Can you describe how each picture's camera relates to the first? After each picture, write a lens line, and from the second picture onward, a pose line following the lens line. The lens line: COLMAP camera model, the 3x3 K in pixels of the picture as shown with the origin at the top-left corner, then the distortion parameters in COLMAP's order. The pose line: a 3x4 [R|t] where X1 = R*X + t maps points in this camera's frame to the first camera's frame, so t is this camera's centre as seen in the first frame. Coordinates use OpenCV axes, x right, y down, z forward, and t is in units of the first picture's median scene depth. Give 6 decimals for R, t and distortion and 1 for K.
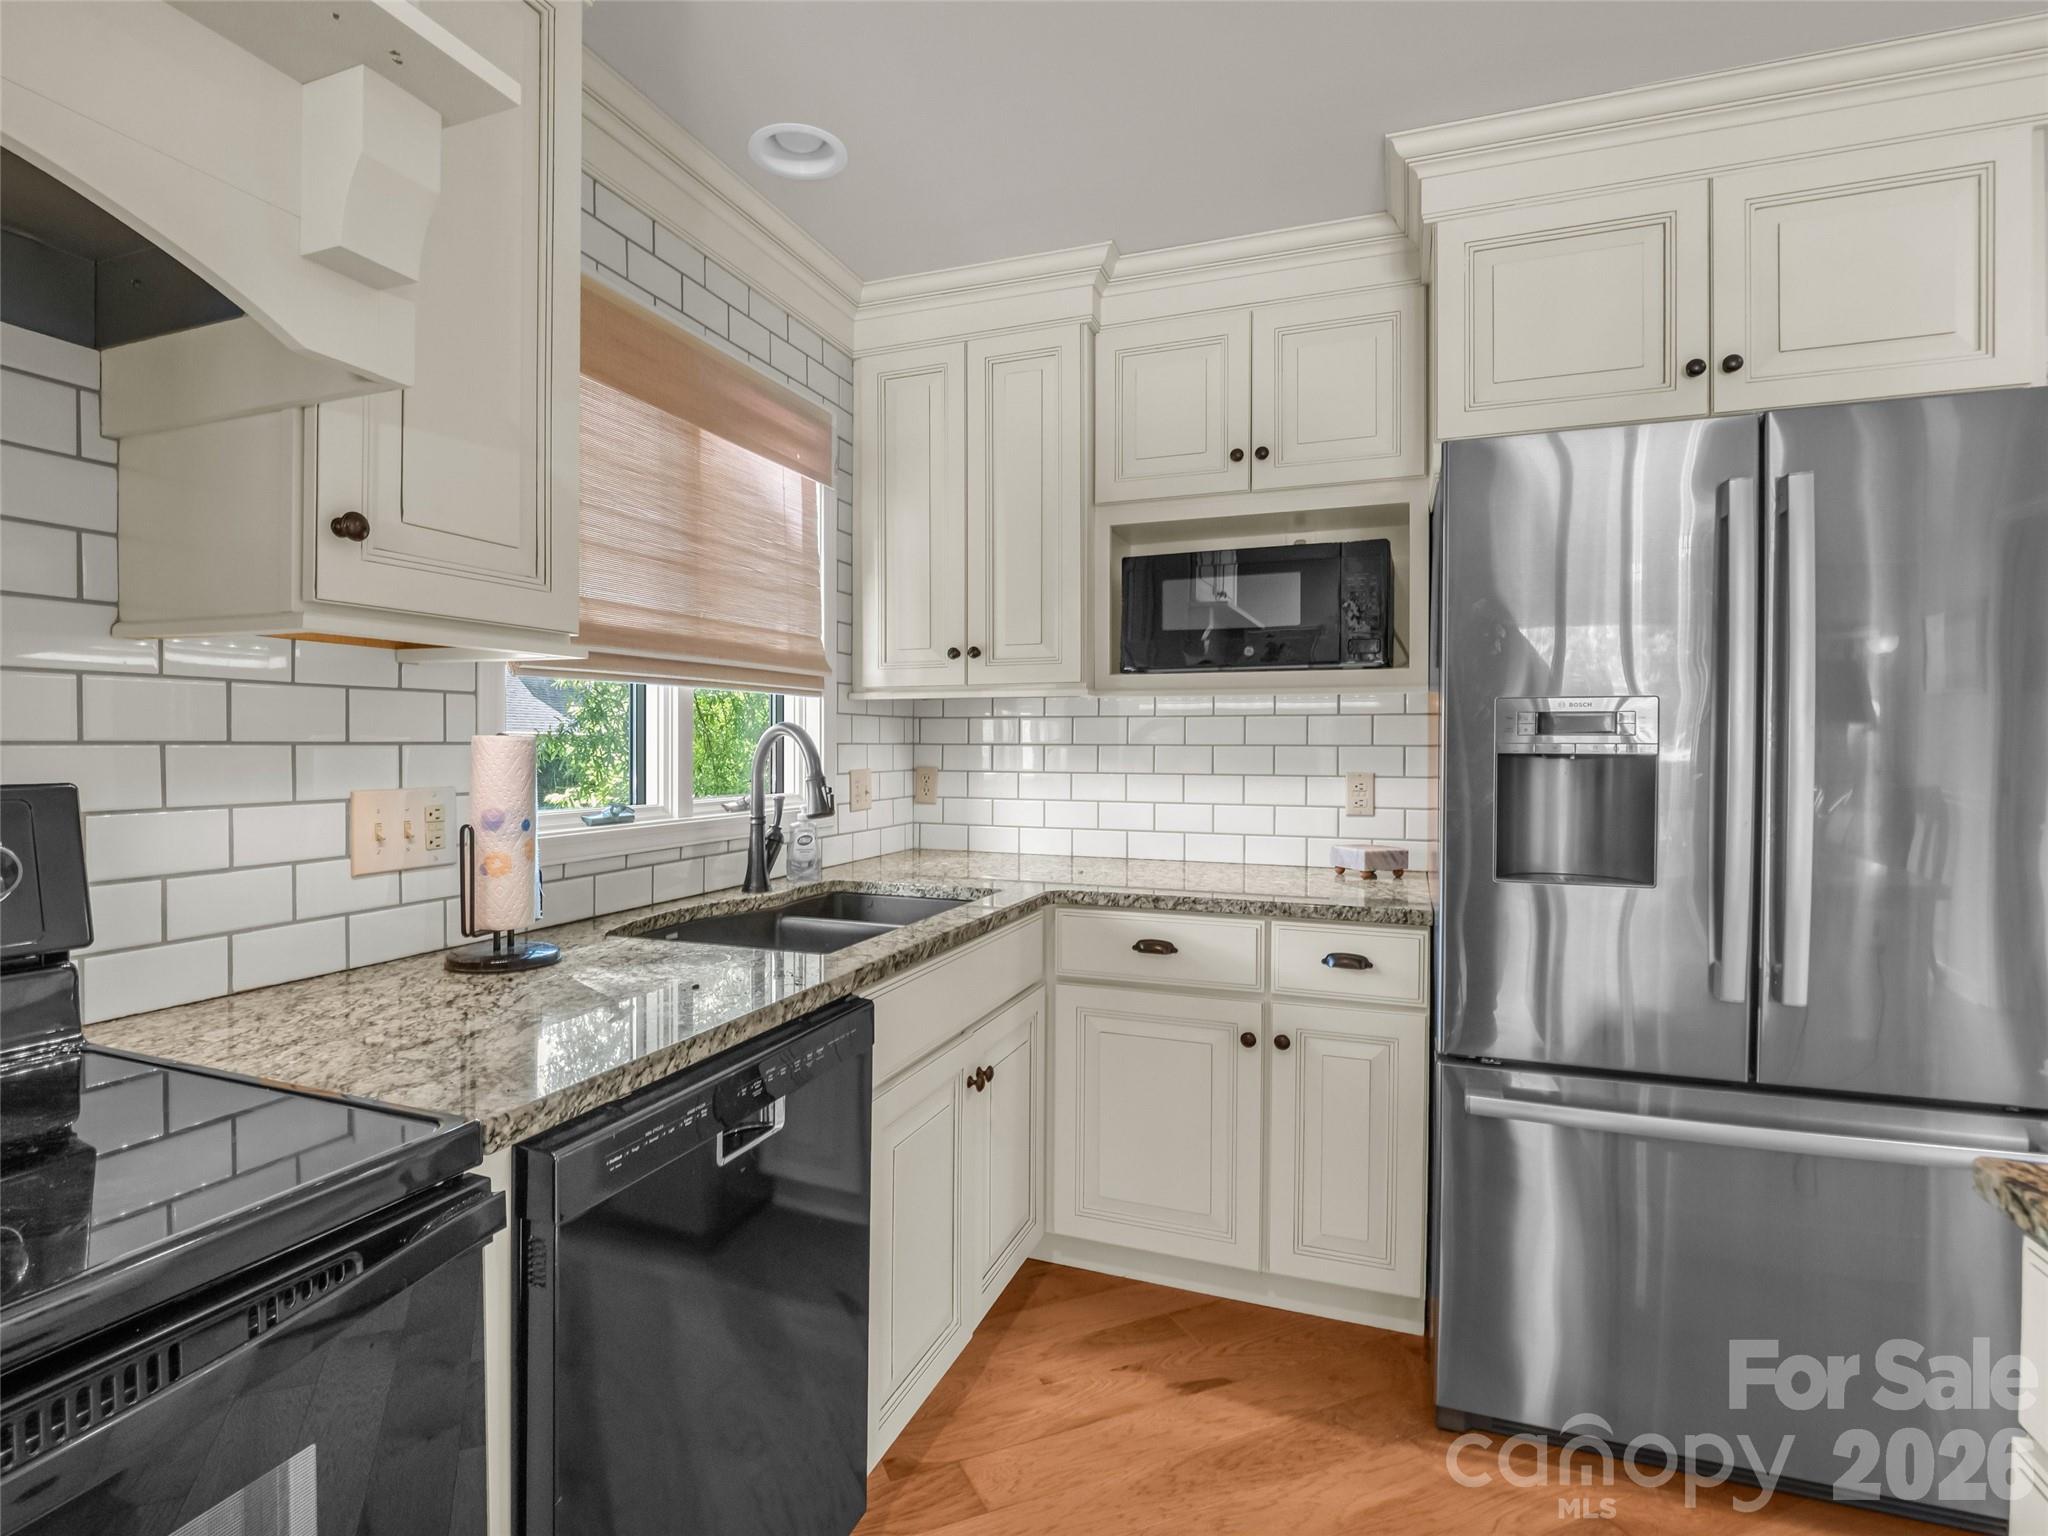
lens RADIAL K [[1004.9, 0, 1025.5], [0, 1004.9, 761.0], [0, 0, 1]] dist [0.003633, 0.000574]
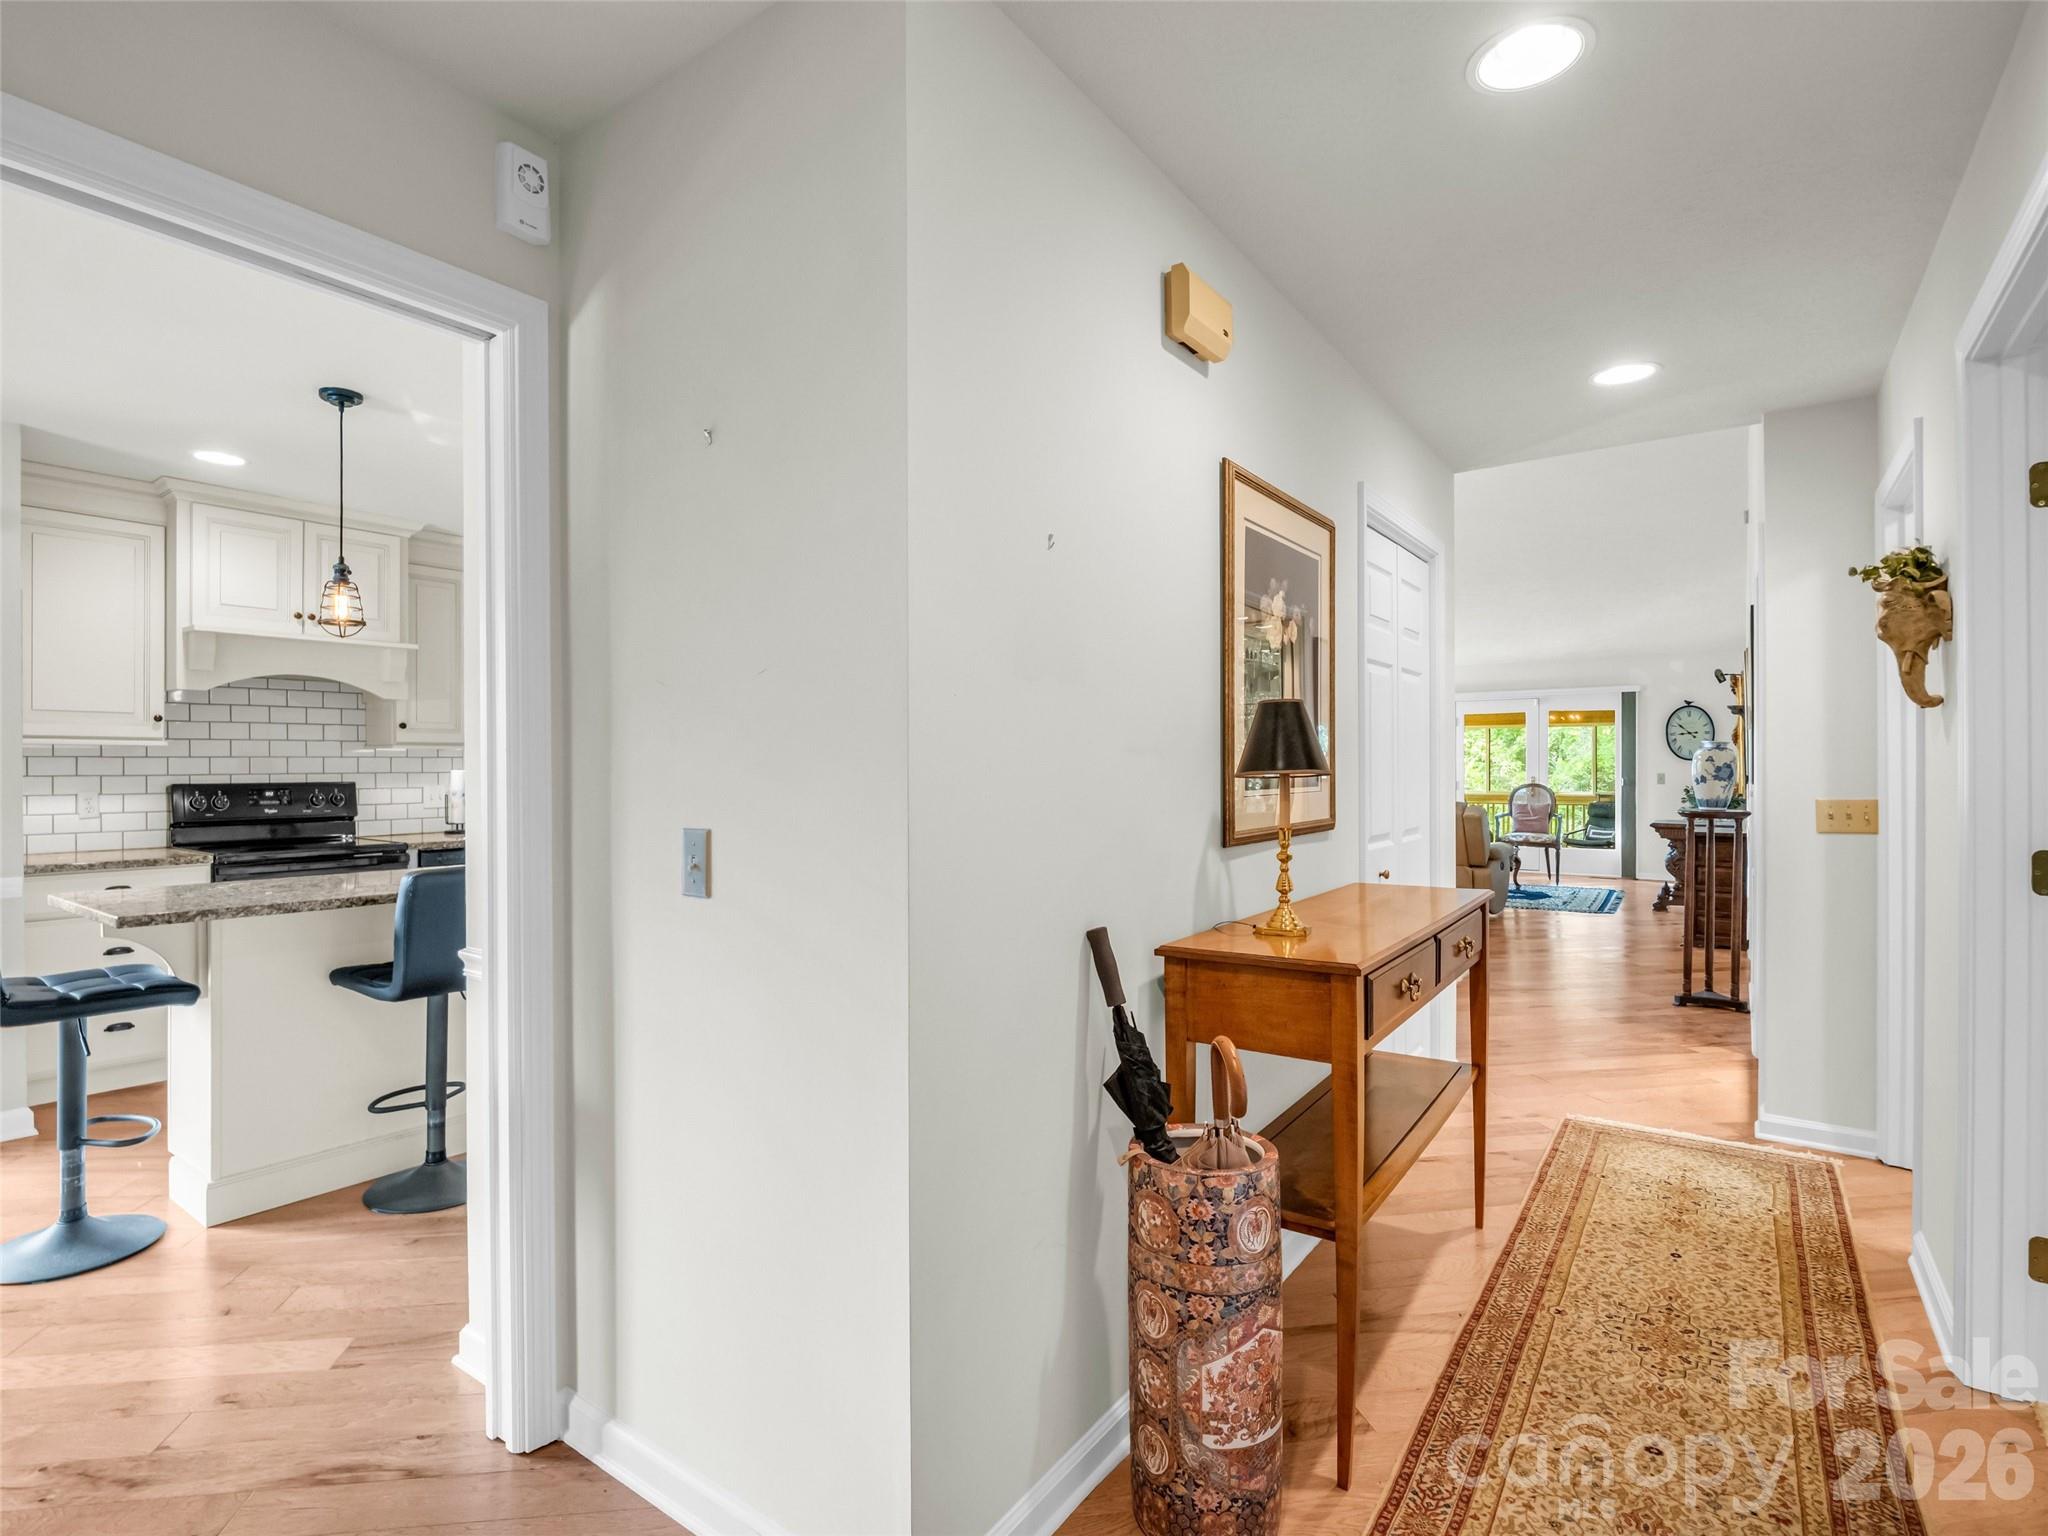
lens RADIAL K [[1004.9, 0, 1024.2], [0, 1004.9, 767.0], [0, 0, 1]] dist [0.003633, 0.000574]
pose [[0.968619, -0.006328, -0.248469, 3.017546], [0.004318, 0.999953, -0.008633, 0.005410], [0.248512, 0.007289, 0.968601, -2.573311]]
